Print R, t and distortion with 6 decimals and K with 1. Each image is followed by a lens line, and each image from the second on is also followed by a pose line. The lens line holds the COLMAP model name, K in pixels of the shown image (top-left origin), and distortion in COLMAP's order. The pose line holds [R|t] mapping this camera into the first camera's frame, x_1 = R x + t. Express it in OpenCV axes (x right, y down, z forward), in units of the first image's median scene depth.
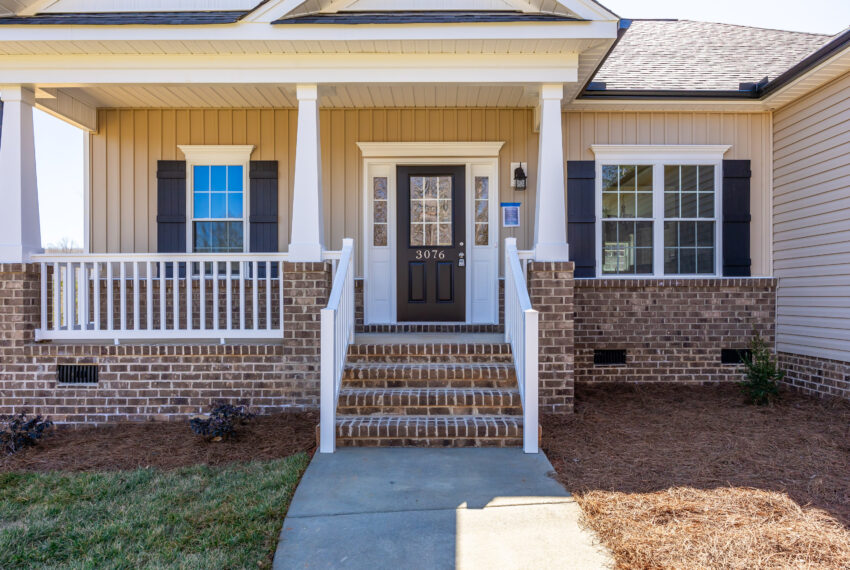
lens RADIAL K [[555.8, 0, 426.3], [0, 555.8, 297.5], [0, 0, 1]] dist [-0.000092, 0.000489]
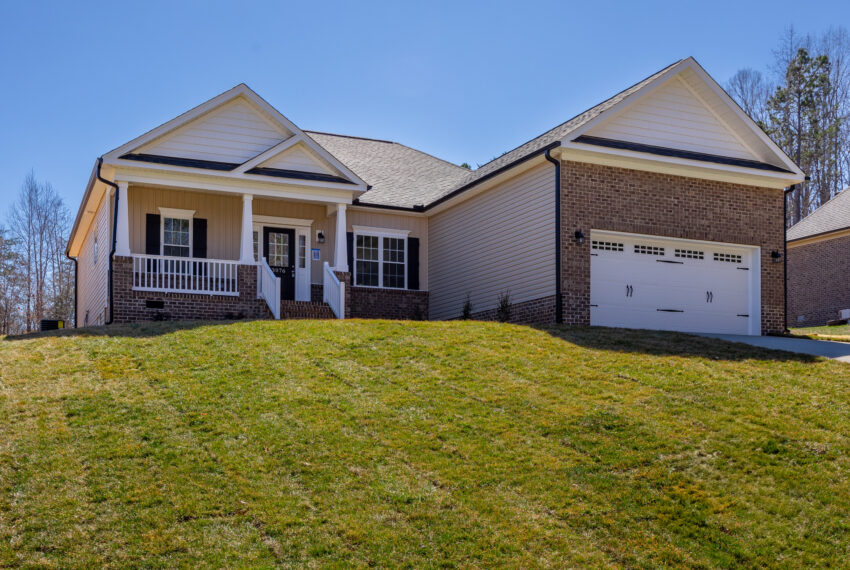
lens RADIAL K [[907.0, 0, 425.0], [0, 907.0, 285.0], [0, 0, 1]] dist [0.004027, 0.000250]
pose [[0.902797, 0.060756, 0.425754, -0.941588], [0.001610, 0.989487, -0.144616, 0.469325], [-0.430064, 0.131244, 0.893208, -2.258392]]
